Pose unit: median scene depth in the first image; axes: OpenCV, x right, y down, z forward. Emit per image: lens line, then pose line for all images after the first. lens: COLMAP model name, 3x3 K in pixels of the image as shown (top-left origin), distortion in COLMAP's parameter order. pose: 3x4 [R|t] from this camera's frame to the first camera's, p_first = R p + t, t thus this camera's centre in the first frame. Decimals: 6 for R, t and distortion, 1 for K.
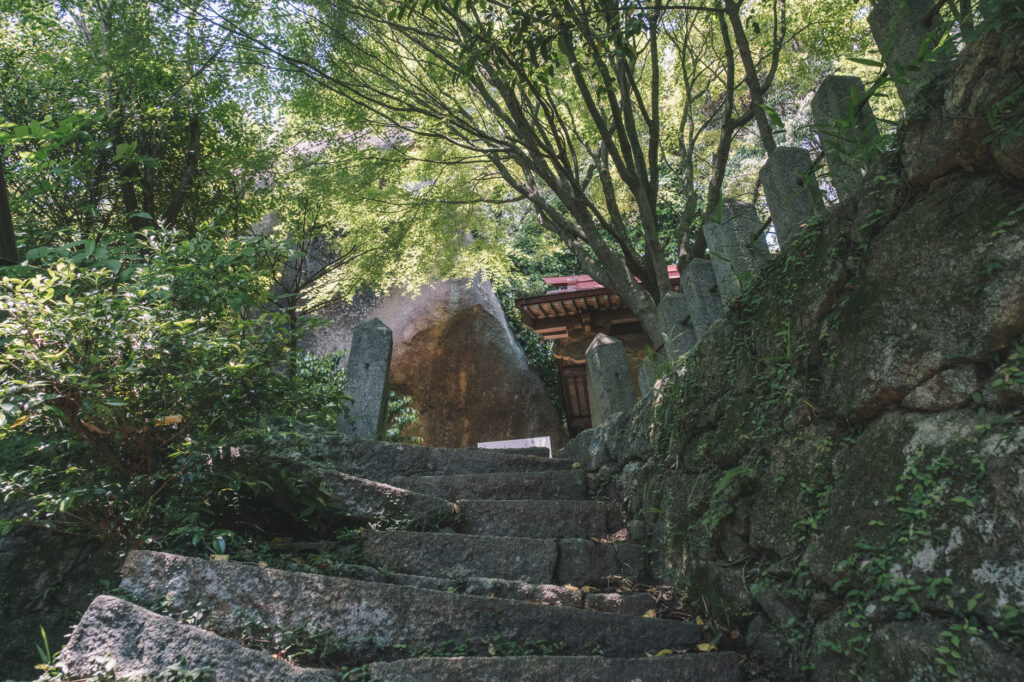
lens RADIAL K [[765.8, 0, 512.0], [0, 765.8, 341.0], [0, 0, 1]] dist [-0.047986, 0.010292]
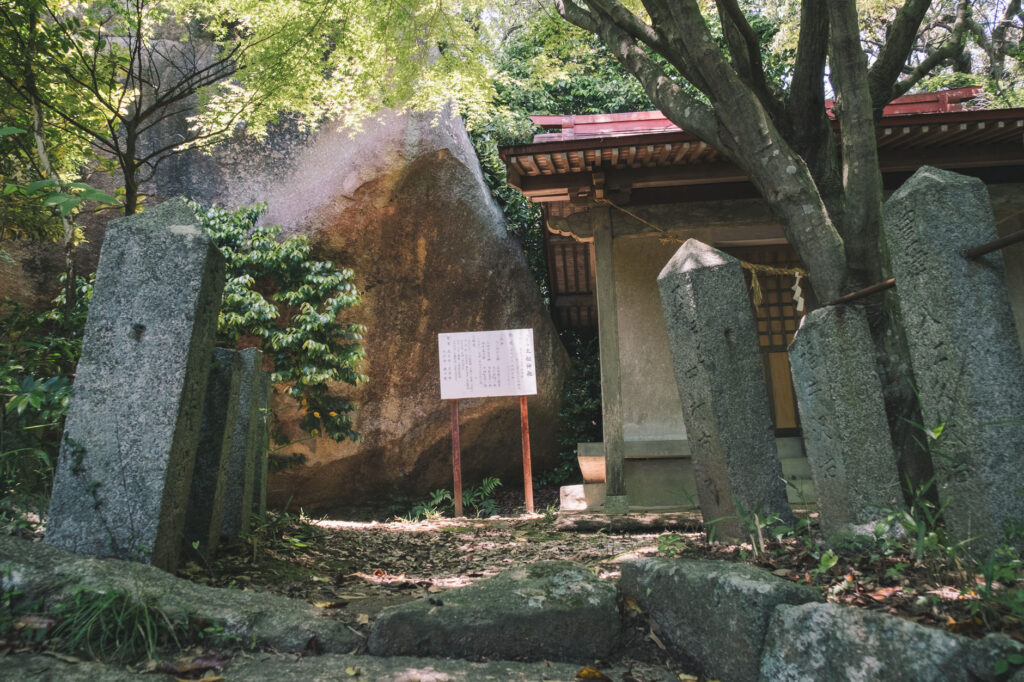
lens RADIAL K [[765.8, 0, 512.0], [0, 765.8, 341.0], [0, 0, 1]] dist [-0.047986, 0.010292]
pose [[0.998055, 0.037603, 0.049720, -0.009127], [-0.046906, 0.978329, 0.201675, -0.017797], [-0.041059, -0.203615, 0.978190, 0.238112]]
